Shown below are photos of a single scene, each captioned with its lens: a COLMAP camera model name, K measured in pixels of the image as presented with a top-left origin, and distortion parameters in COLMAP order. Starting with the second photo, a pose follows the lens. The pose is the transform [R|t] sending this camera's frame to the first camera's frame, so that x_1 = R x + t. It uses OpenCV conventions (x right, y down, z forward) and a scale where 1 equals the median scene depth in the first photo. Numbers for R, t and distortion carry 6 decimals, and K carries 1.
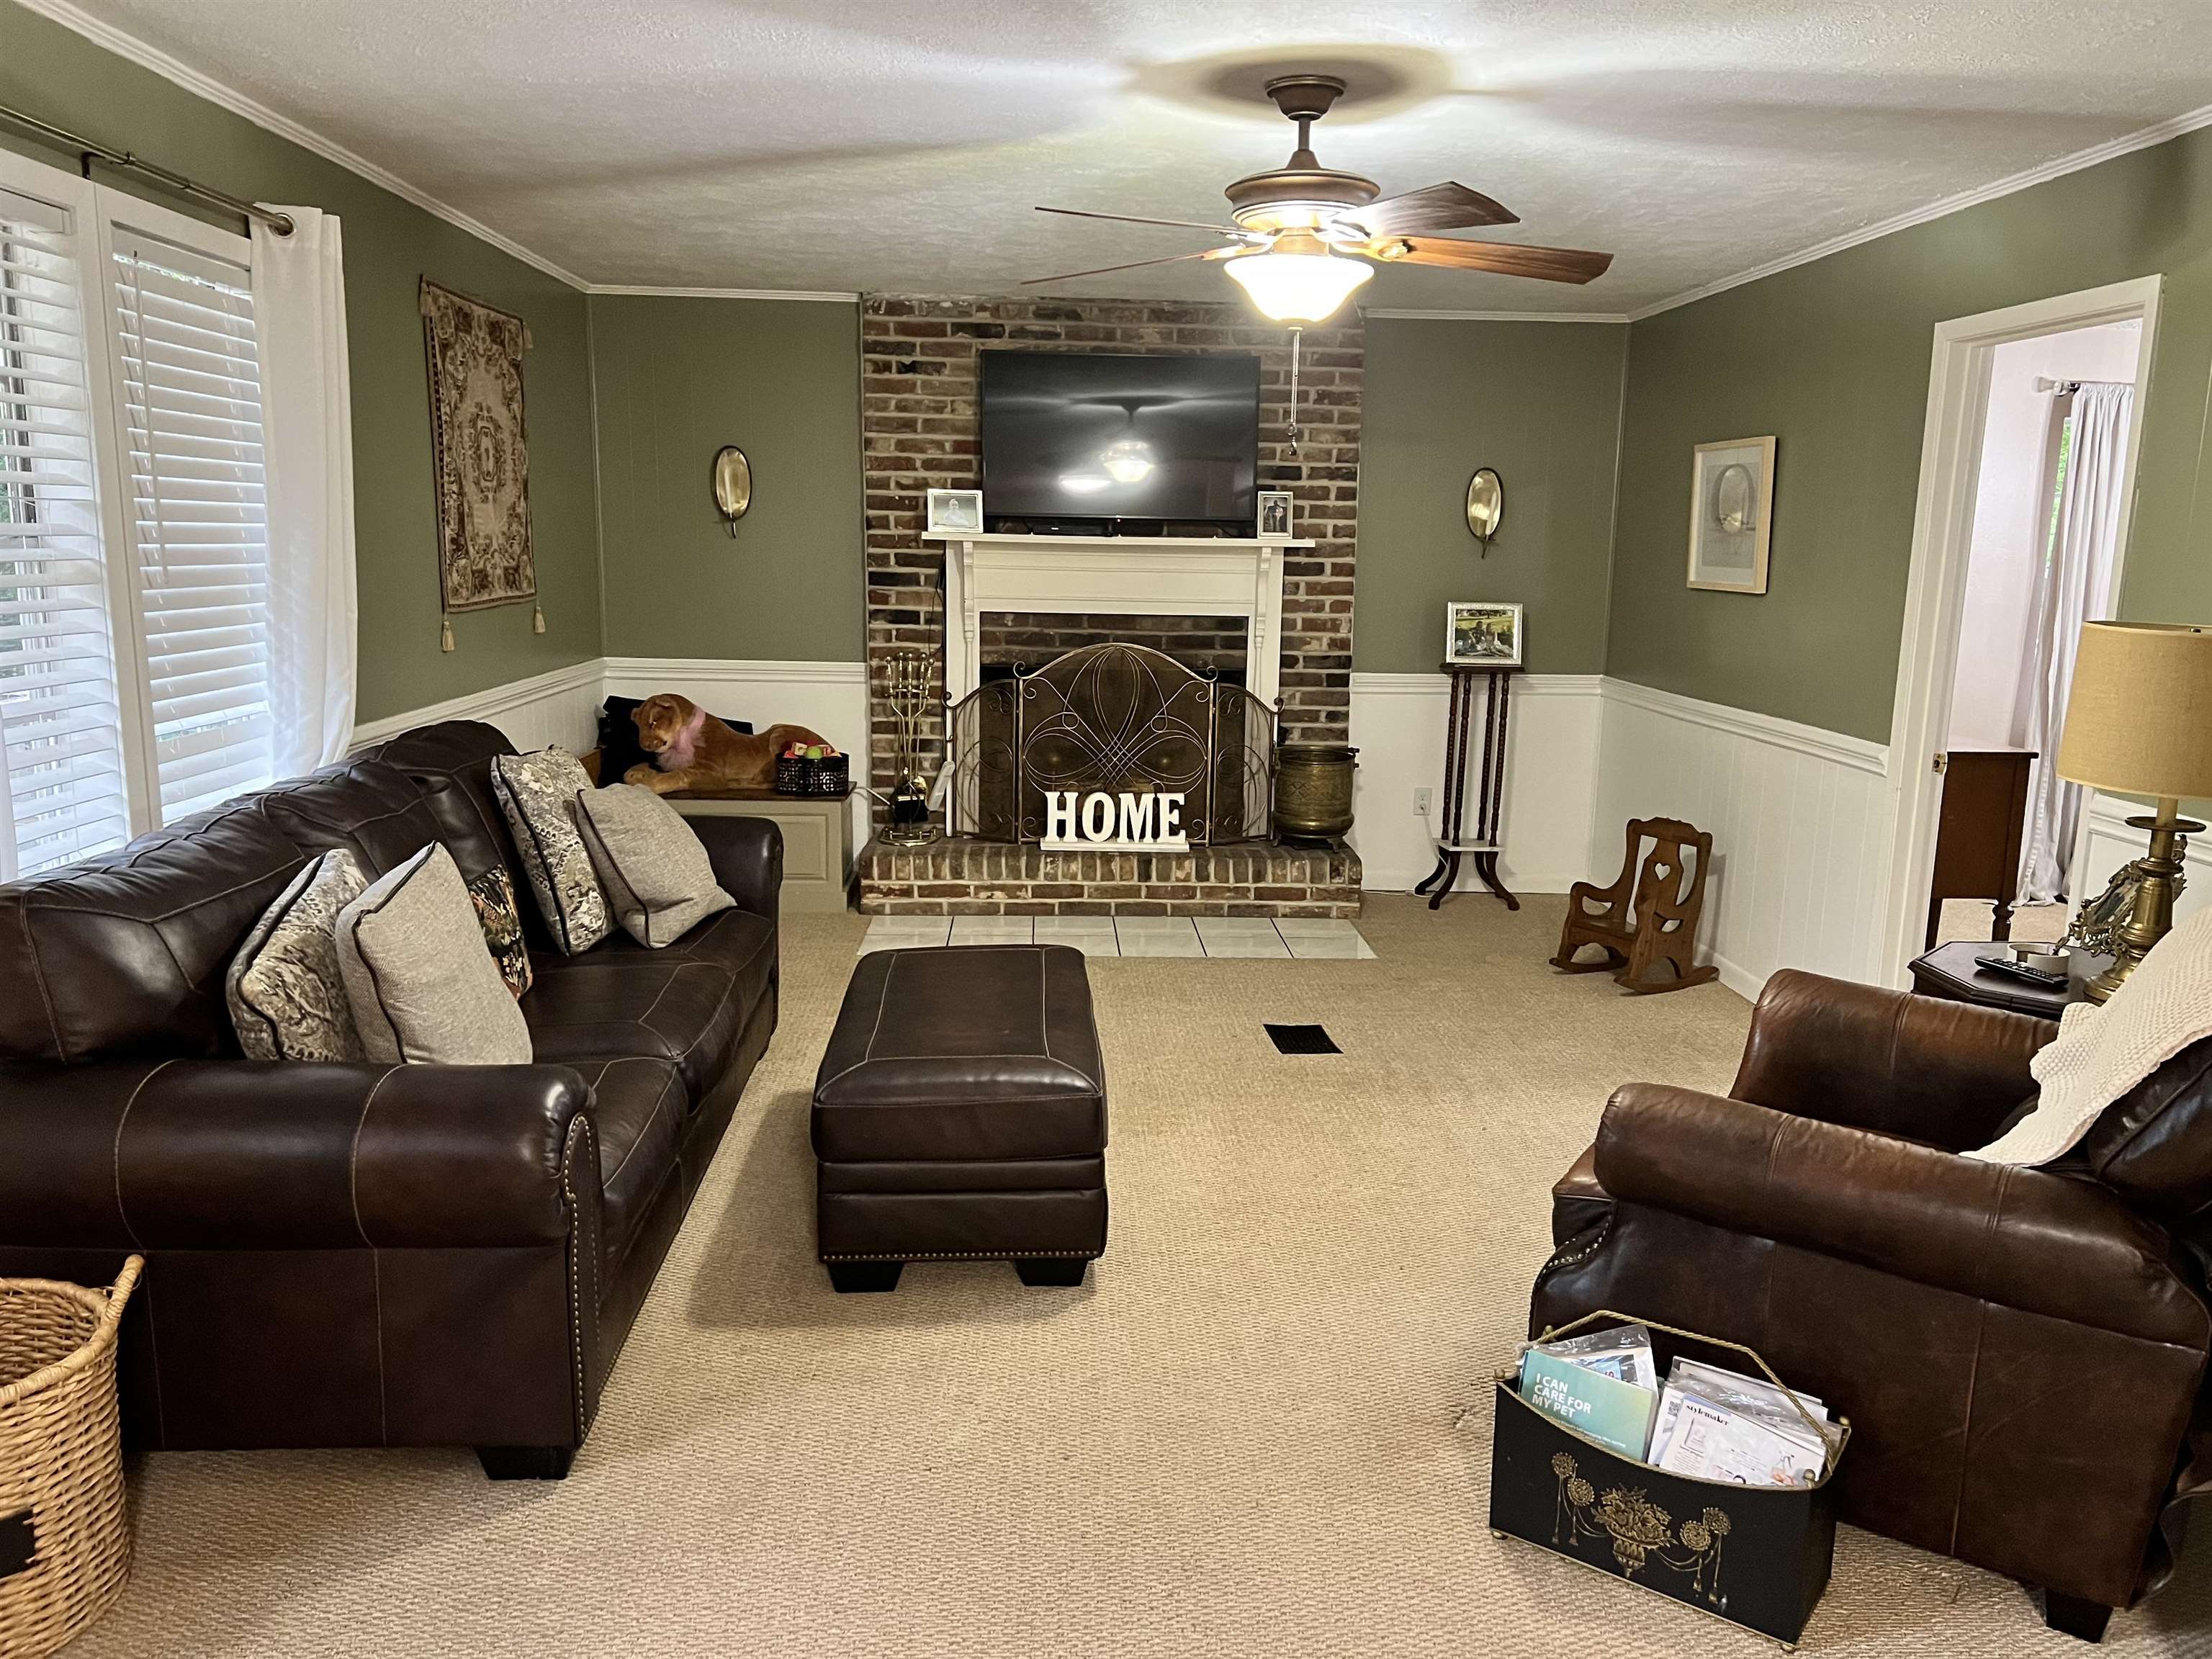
lens RADIAL K [[1676.0, 0, 1155.4], [0, 1676.0, 871.2], [0, 0, 1]] dist [0.012323, -0.020776]
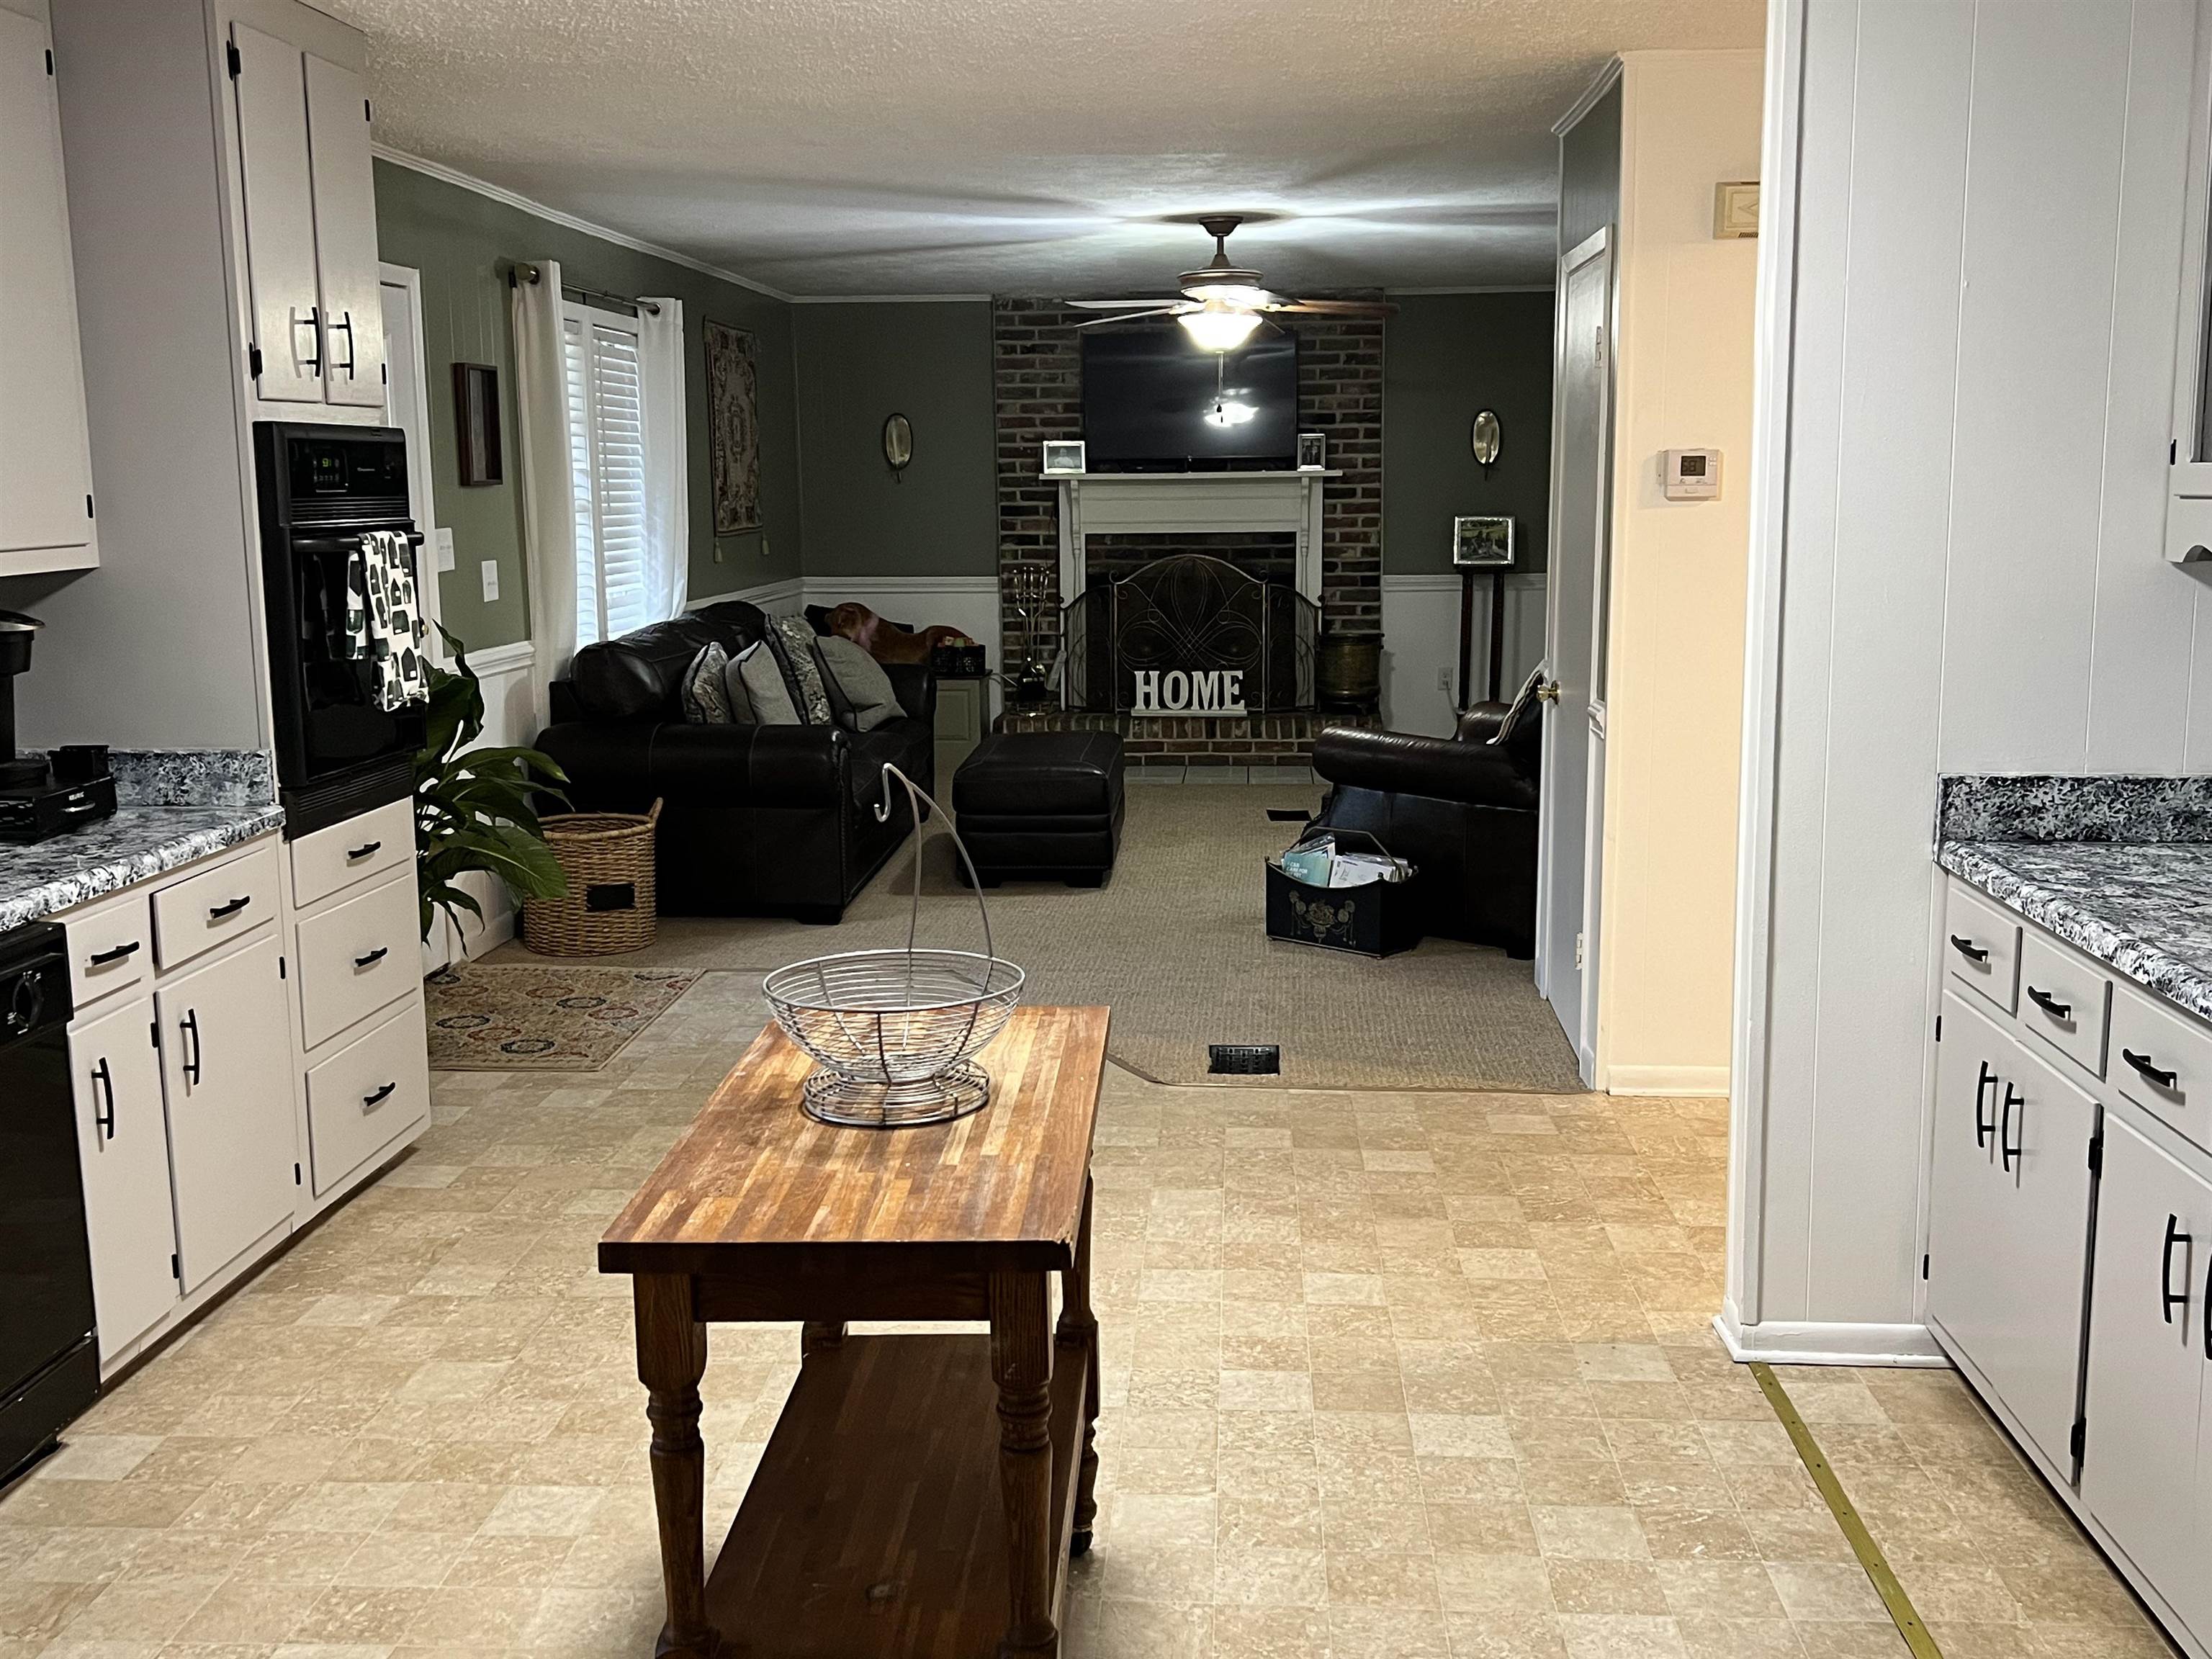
lens RADIAL K [[2209.8, 0, 1104.3], [0, 2209.8, 826.7], [0, 0, 1]] dist [0.074008, 0.000000]
pose [[0.989949, -0.008808, -0.141152, 0.150555], [0.003160, 0.999187, -0.040182, 0.140950], [0.141391, 0.039332, 0.989172, -0.684479]]
